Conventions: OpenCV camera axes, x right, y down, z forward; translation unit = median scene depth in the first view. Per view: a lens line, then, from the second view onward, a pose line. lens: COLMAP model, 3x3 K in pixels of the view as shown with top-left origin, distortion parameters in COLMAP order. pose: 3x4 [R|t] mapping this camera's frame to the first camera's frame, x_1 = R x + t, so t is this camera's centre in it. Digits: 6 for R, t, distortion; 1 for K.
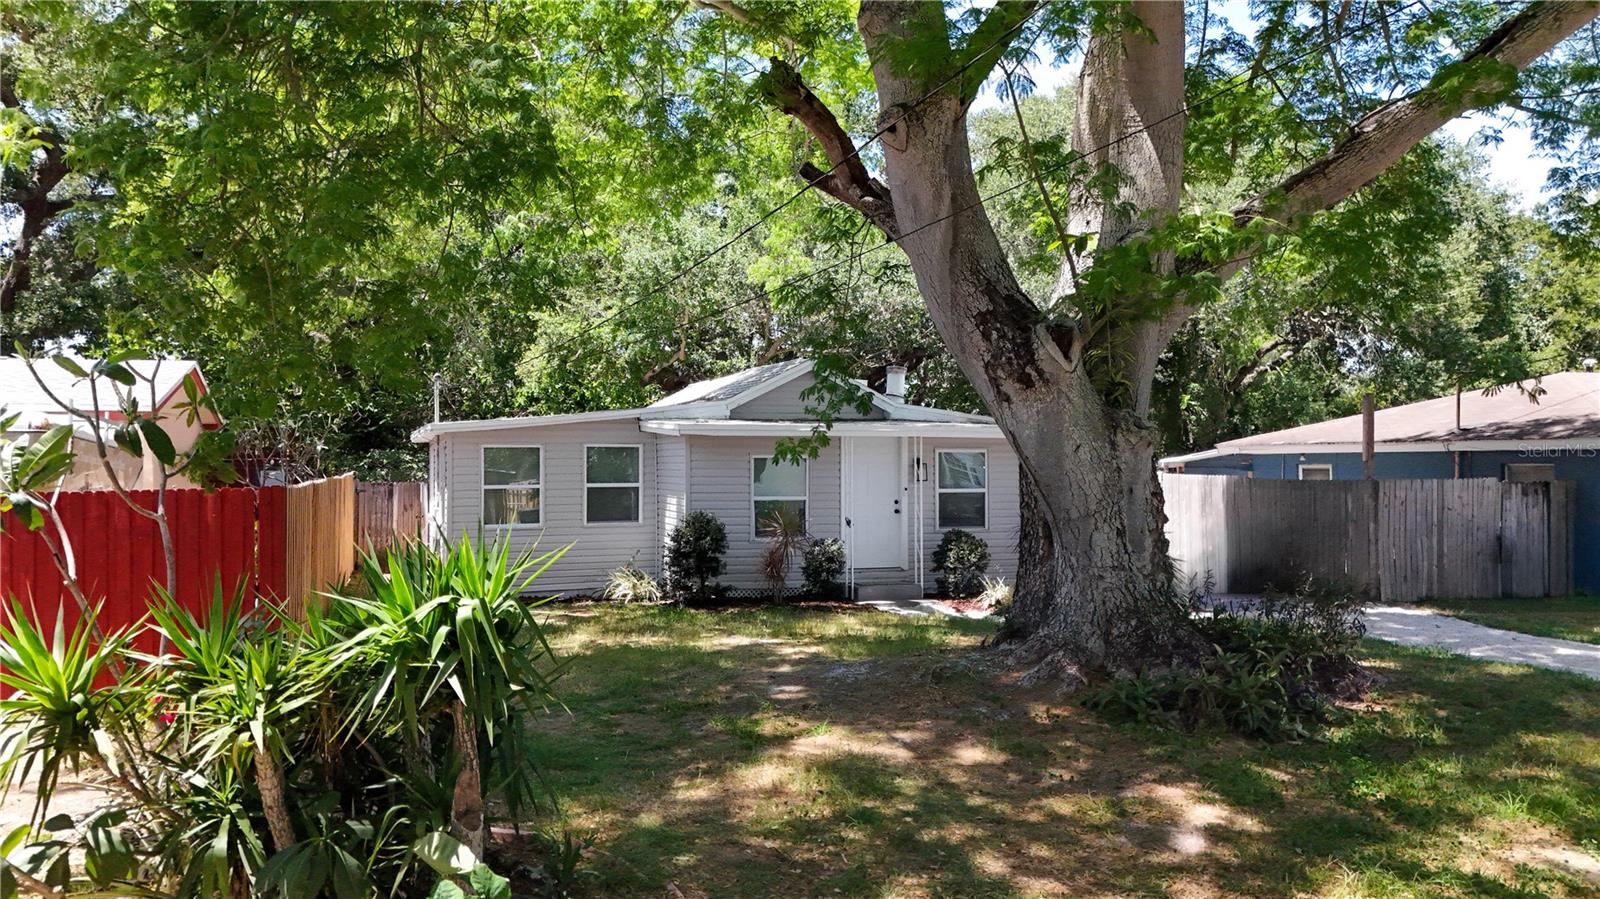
lens RADIAL K [[1214.6, 0, 795.6], [0, 1214.6, 429.7], [0, 0, 1]] dist [0.005551, 0.001706]
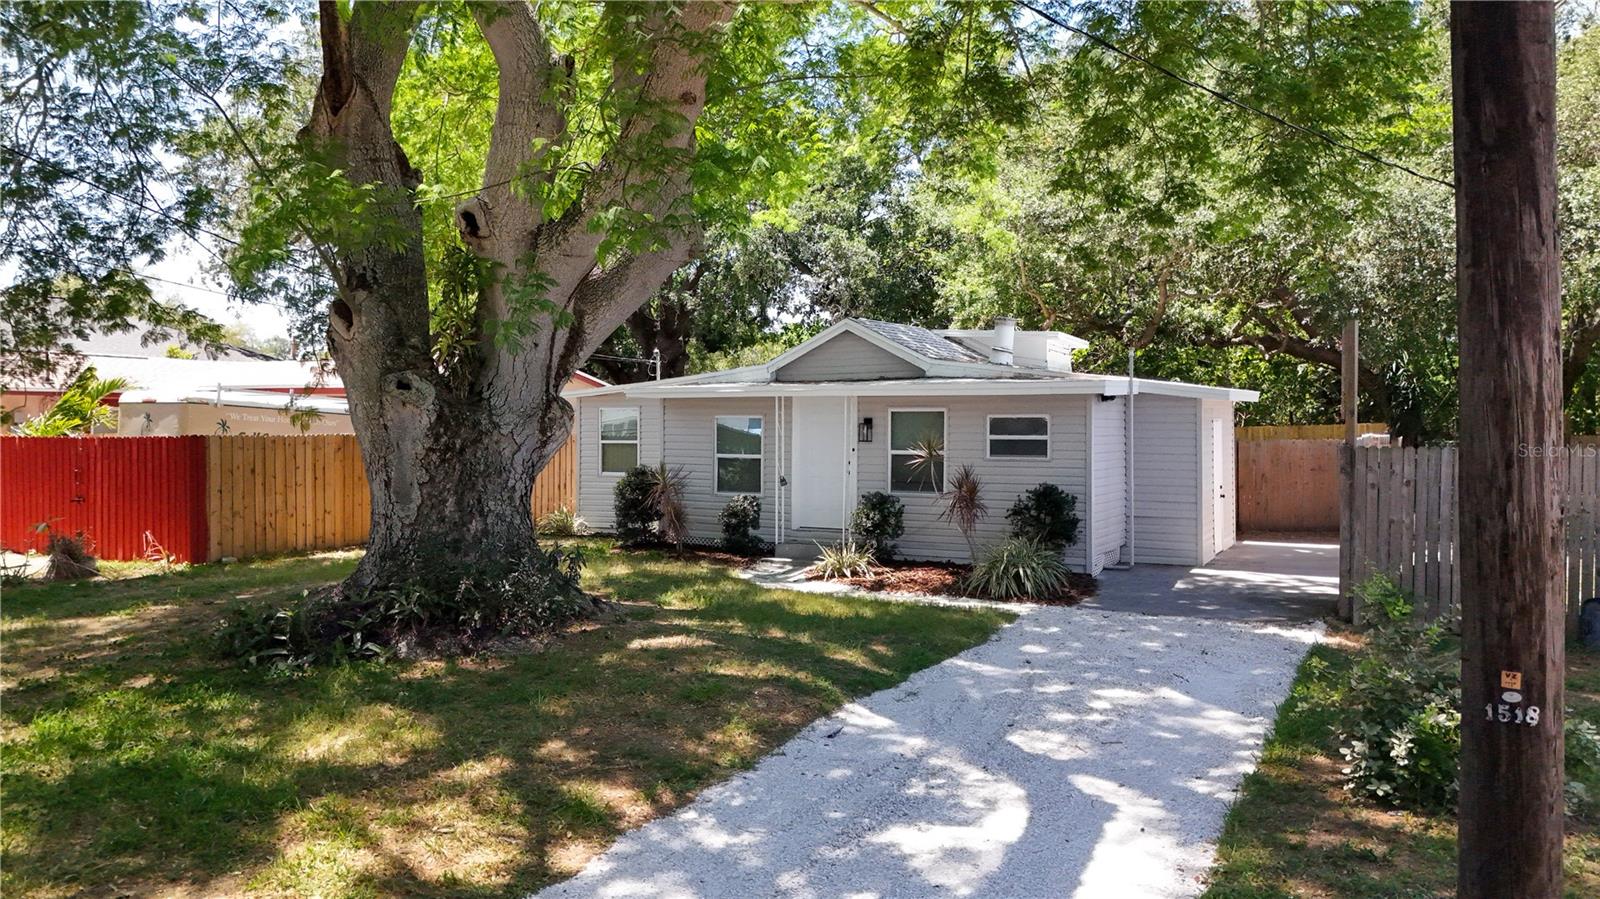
lens RADIAL K [[1192.7, 0, 800.0], [0, 1192.7, 449.5], [0, 0, 1]] dist [-0.001366, -0.000625]
pose [[0.700551, 0.017499, -0.713388, 1.298312], [0.016931, 0.999010, 0.041132, 0.015372], [0.713401, -0.040894, 0.699561, 0.512989]]
